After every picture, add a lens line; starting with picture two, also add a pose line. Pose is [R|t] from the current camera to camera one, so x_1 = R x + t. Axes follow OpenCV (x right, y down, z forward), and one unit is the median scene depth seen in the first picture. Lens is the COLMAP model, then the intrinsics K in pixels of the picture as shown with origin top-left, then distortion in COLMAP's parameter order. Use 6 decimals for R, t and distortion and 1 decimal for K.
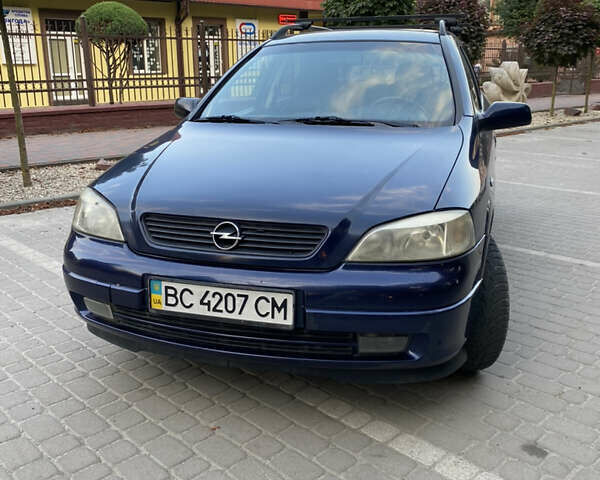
lens RADIAL K [[605.8, 0, 296.3], [0, 605.8, 237.4], [0, 0, 1]] dist [0.021919, 0.000000]
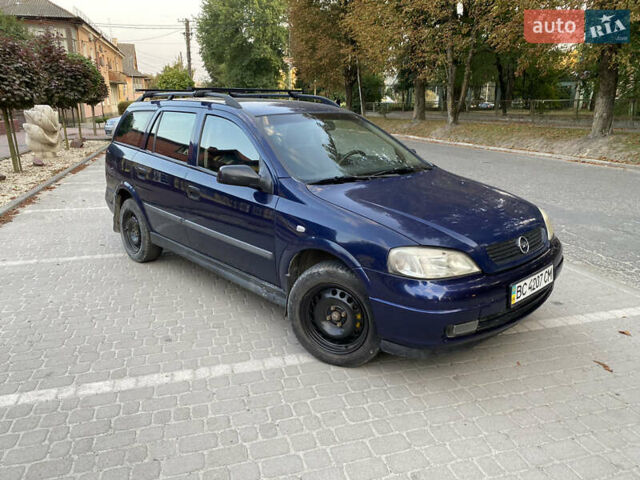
lens RADIAL K [[486.1, 0, 319.1], [0, 486.1, 242.2], [0, 0, 1]] dist [0.010119, 0.014363]
pose [[0.494633, -0.241970, 0.834739, -1.371904], [0.235415, 0.961857, 0.139320, -0.297996], [-0.836611, 0.127598, 0.532730, 0.692956]]
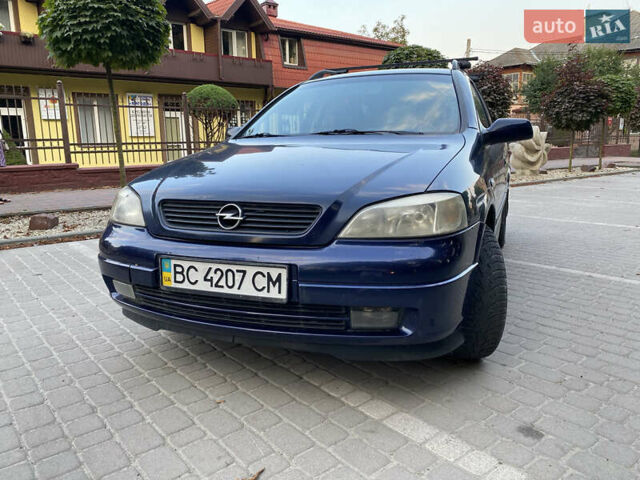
lens RADIAL K [[486.1, 0, 323.3], [0, 486.1, 240.8], [0, 0, 1]] dist [0.010119, 0.014363]
pose [[0.996745, 0.003779, -0.080529, 0.108999], [-0.009874, 0.997103, -0.075419, 0.094533], [0.080010, 0.075969, 0.993895, 0.147675]]
